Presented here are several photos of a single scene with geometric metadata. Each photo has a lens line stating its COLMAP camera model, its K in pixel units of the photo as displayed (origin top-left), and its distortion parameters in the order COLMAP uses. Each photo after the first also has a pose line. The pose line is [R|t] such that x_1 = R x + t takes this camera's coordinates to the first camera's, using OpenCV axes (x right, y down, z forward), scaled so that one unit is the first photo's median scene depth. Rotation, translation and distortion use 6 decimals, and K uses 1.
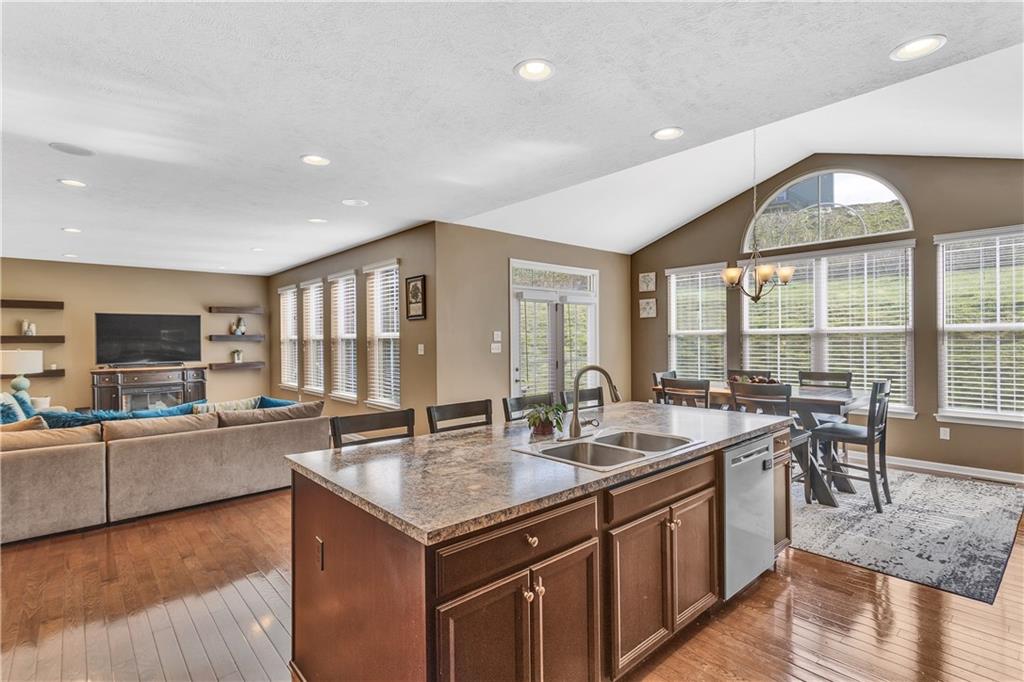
lens RADIAL K [[482.5, 0, 512.0], [0, 482.5, 341.0], [0, 0, 1]] dist [0.014320, 0.000600]
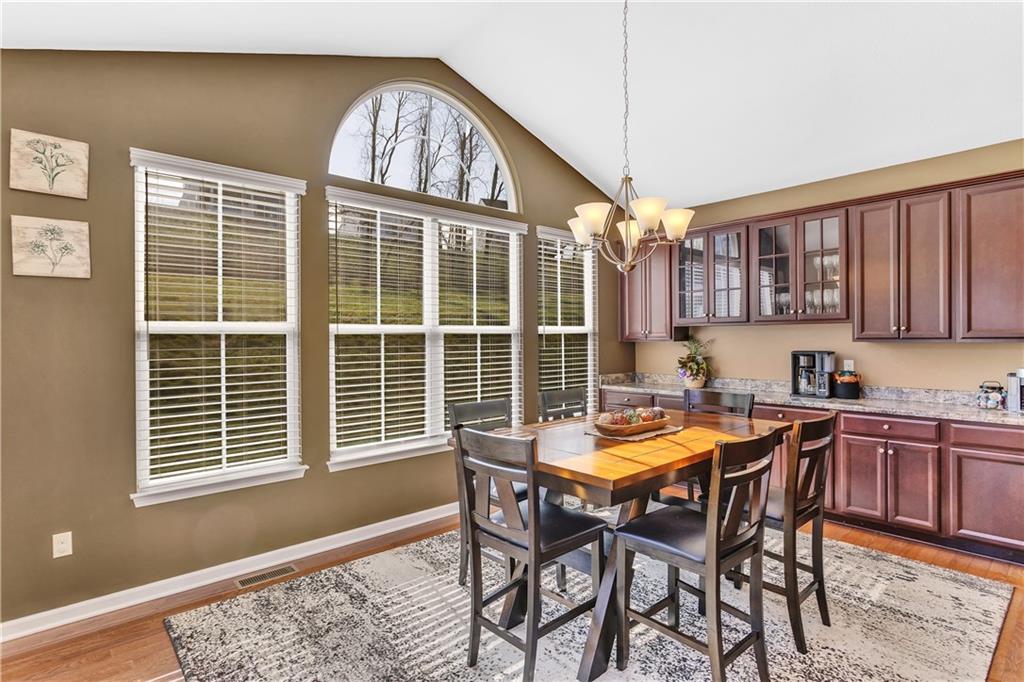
lens RADIAL K [[514.3, 0, 523.0], [0, 514.3, 337.5], [0, 0, 1]] dist [-0.000052, -0.000031]
pose [[0.002881, 0.009748, 0.999948, -0.055133], [0.006829, 0.999929, -0.009767, -0.003508], [-0.999973, 0.006857, 0.002815, 0.697566]]
